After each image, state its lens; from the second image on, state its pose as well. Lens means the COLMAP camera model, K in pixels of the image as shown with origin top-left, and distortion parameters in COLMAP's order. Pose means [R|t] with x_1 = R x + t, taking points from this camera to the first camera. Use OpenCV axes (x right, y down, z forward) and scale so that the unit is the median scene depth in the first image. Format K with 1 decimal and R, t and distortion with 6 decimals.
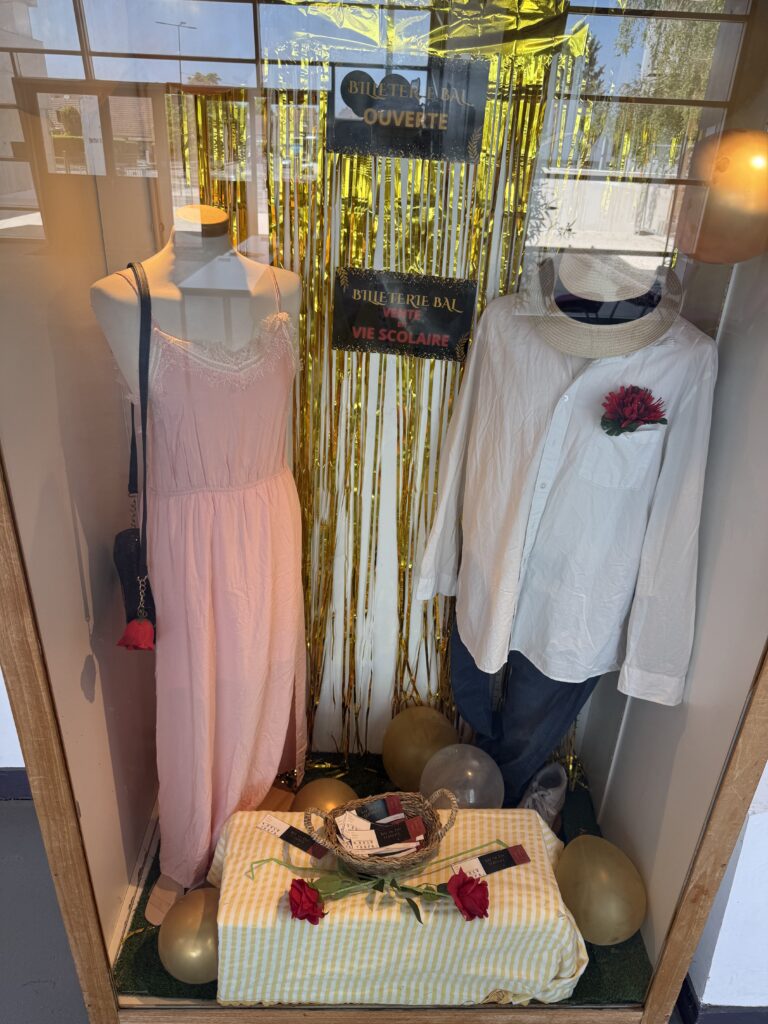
lens RADIAL K [[726.1, 0, 384.0], [0, 726.1, 512.0], [0, 0, 1]] dist [0.091743, -0.228276]
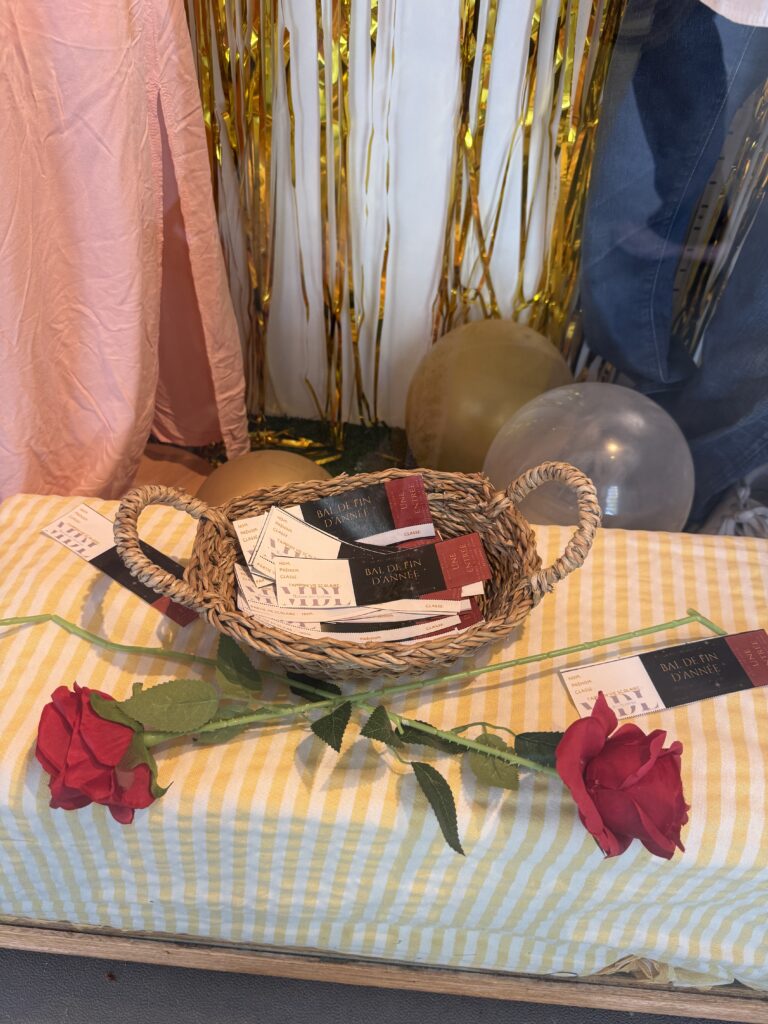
lens RADIAL K [[726.1, 0, 384.0], [0, 726.1, 512.0], [0, 0, 1]] dist [0.091743, -0.228276]
pose [[0.994550, 0.064660, -0.081787, 0.032756], [-0.033782, 0.941992, 0.333930, 0.295425], [0.098634, -0.329347, 0.939043, 0.683301]]
